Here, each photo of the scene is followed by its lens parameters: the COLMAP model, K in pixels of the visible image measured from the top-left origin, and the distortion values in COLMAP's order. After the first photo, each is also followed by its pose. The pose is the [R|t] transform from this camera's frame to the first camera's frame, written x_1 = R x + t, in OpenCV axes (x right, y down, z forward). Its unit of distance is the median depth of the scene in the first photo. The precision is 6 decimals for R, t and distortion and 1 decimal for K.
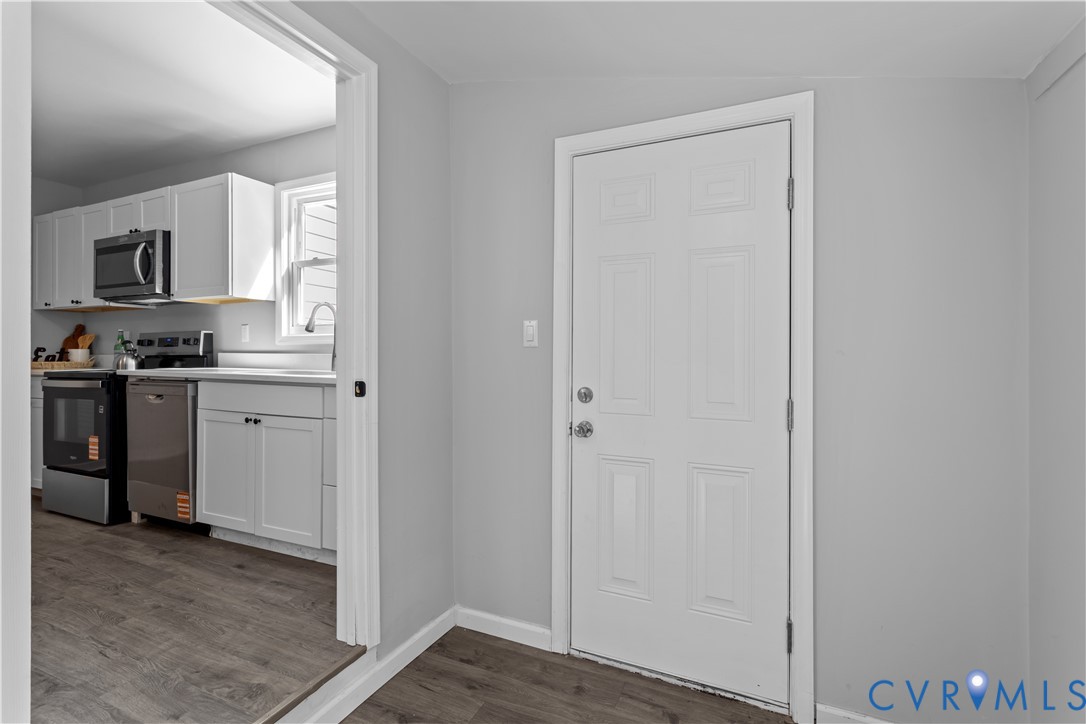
lens RADIAL K [[504.7, 0, 549.9], [0, 504.7, 347.3], [0, 0, 1]] dist [0.006178, 0.000293]
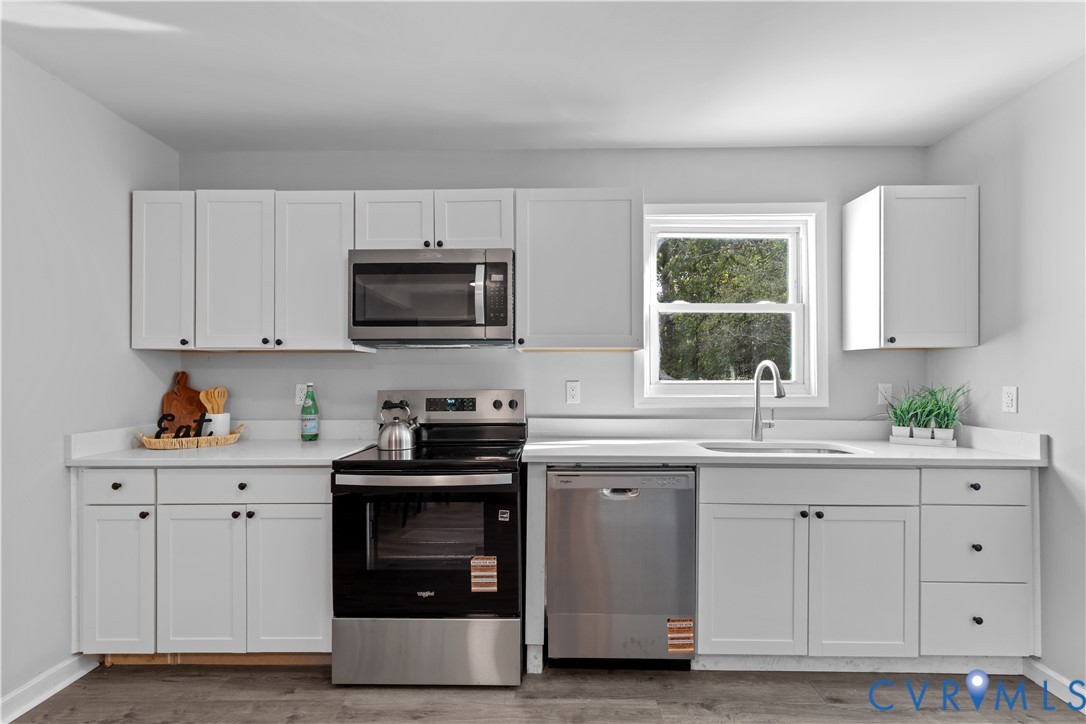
lens RADIAL K [[504.7, 0, 540.0], [0, 504.7, 375.9], [0, 0, 1]] dist [0.006178, 0.000293]
pose [[0.917373, 0.002671, 0.398019, -1.154440], [-0.004392, 0.999985, 0.003412, -0.066522], [-0.398004, -0.004878, 0.917371, 0.387931]]
